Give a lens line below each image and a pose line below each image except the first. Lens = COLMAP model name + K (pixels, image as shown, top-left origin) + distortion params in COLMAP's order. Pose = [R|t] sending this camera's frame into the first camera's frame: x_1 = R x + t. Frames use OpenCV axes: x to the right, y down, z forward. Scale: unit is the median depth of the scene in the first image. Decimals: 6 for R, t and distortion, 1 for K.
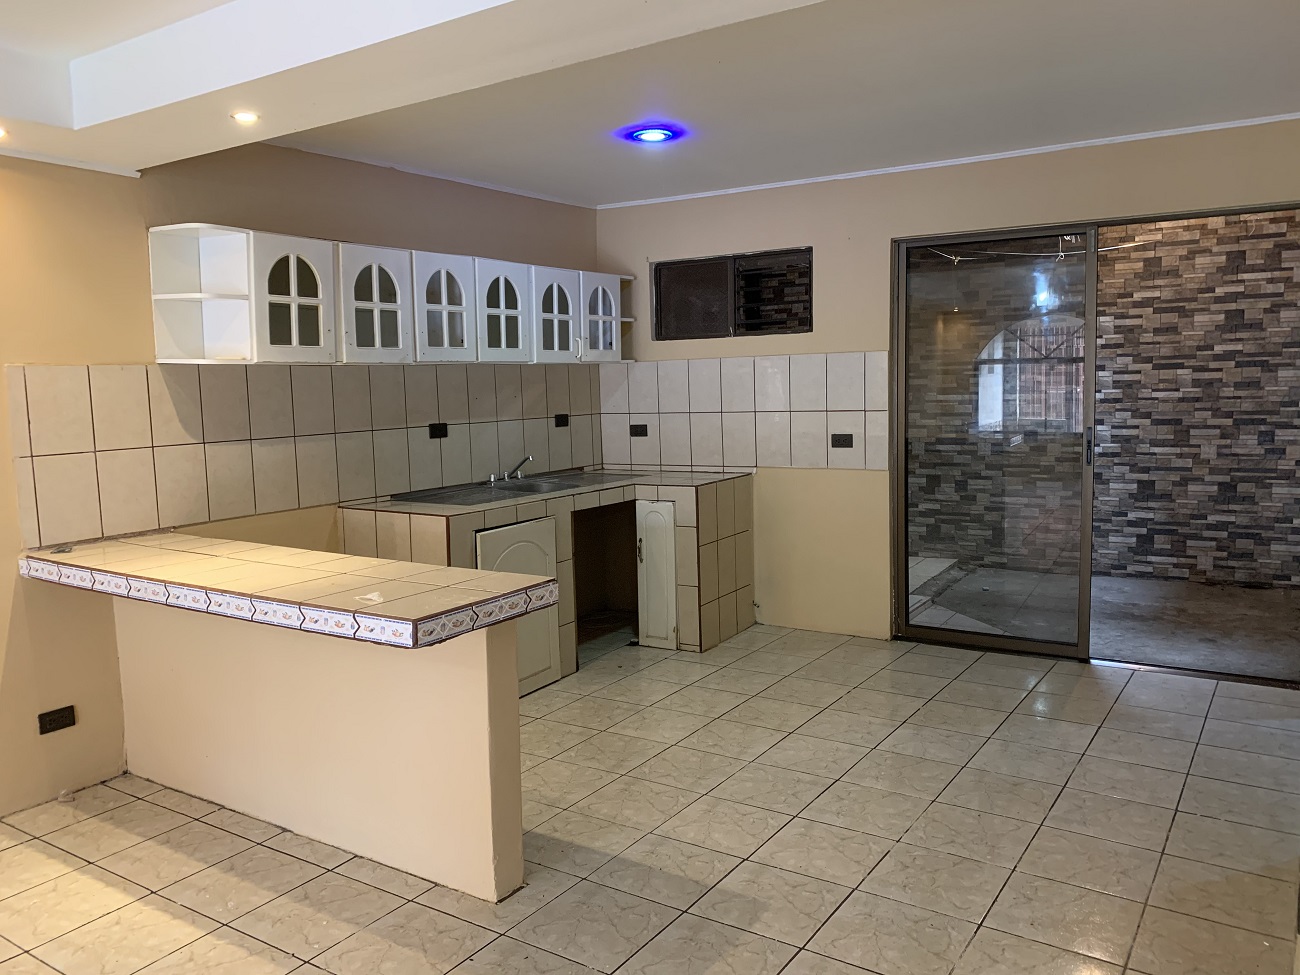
lens RADIAL K [[1010.1, 0, 644.4], [0, 1010.1, 508.2], [0, 0, 1]] dist [-0.007821, 0.017015]
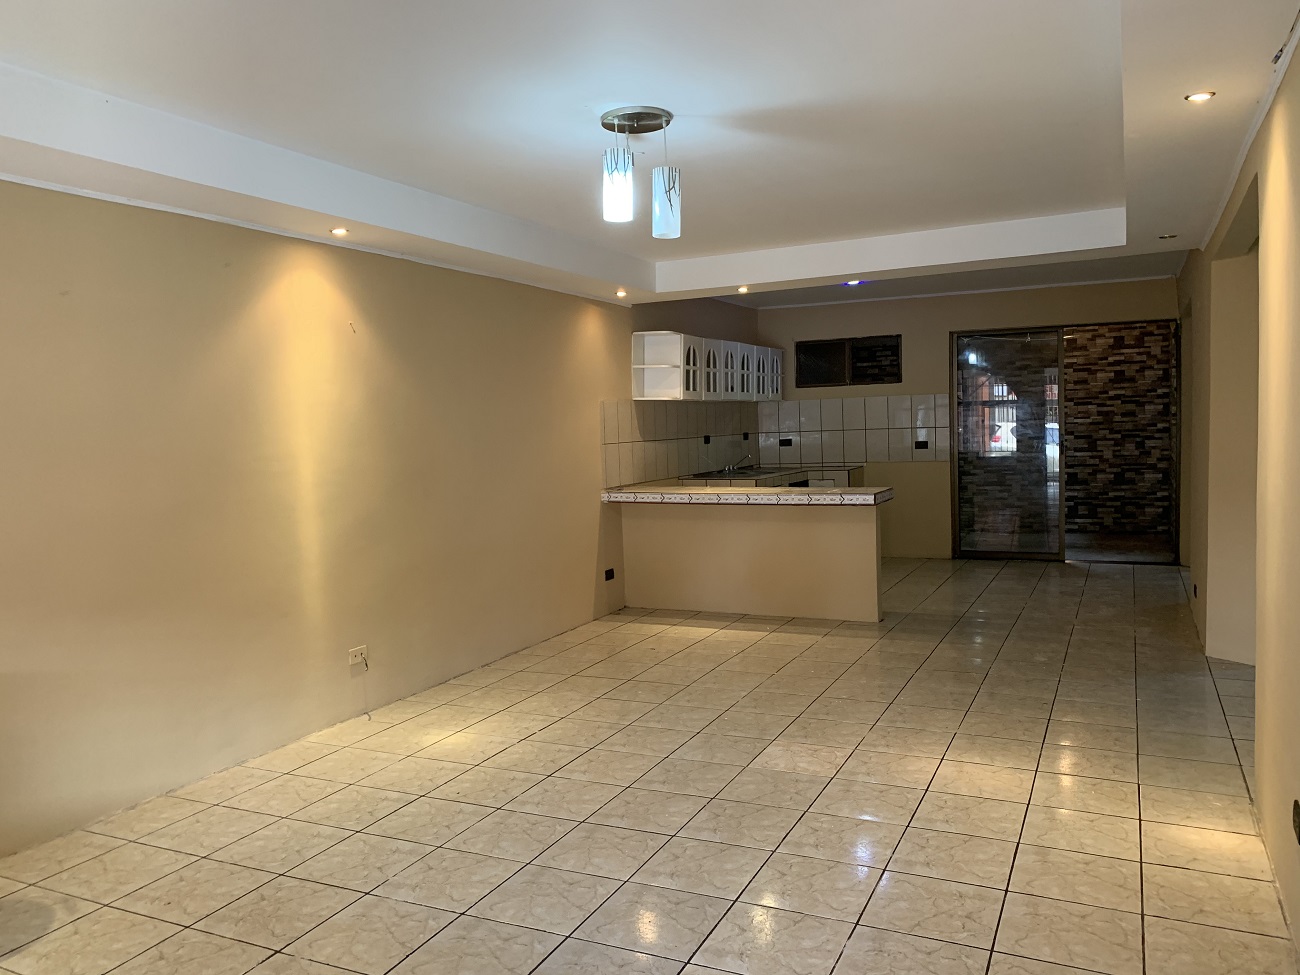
lens RADIAL K [[1010.1, 0, 620.1], [0, 1010.1, 491.2], [0, 0, 1]] dist [-0.007821, 0.017015]
pose [[0.991961, -0.009601, 0.126183, -0.511377], [0.016497, 0.998420, -0.053719, 0.091962], [-0.125468, 0.055368, 0.990551, -0.620885]]
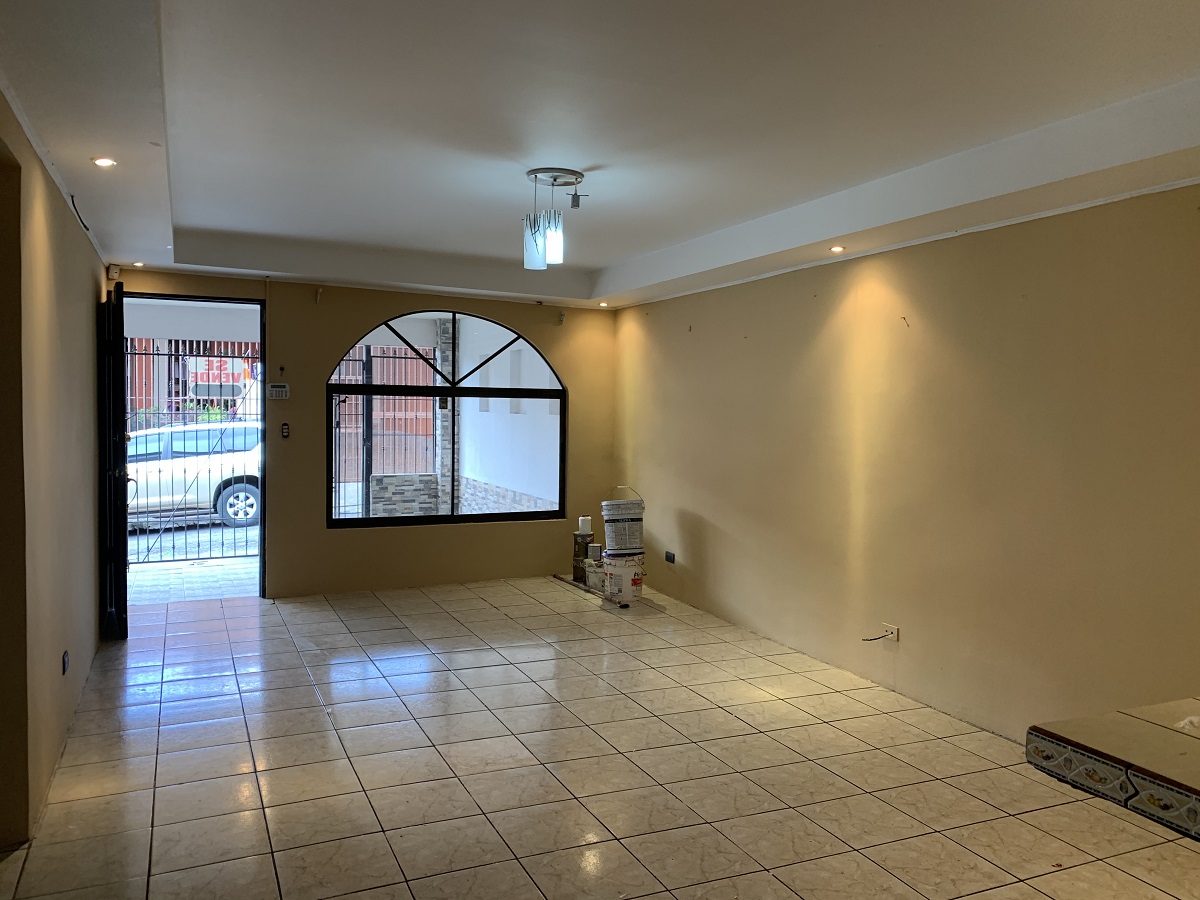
lens RADIAL K [[932.4, 0, 622.5], [0, 932.4, 457.5], [0, 0, 1]] dist [-0.007821, 0.017015]
pose [[-0.520978, 0.068566, -0.850812, 0.189335], [-0.100332, 0.984939, 0.140811, -0.064652], [0.847653, 0.158723, -0.506252, 0.440252]]
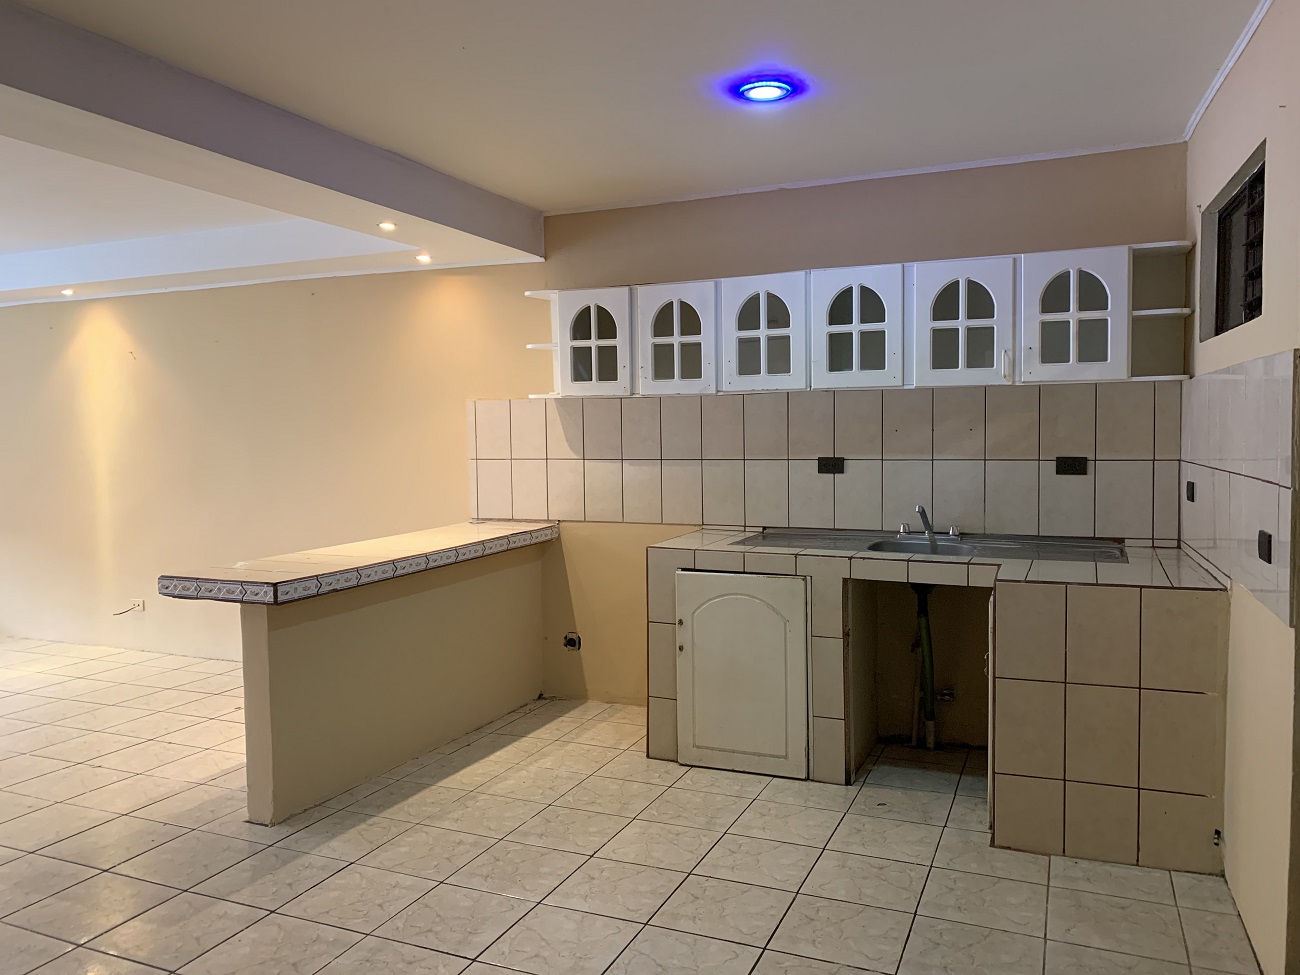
lens RADIAL K [[1010.1, 0, 642.8], [0, 1010.1, 486.6], [0, 0, 1]] dist [-0.007821, 0.017015]
pose [[0.152762, 0.082148, -0.984843, 0.581134], [-0.114890, 0.991258, 0.064862, -0.086565], [0.981562, 0.103240, 0.160864, 0.620696]]
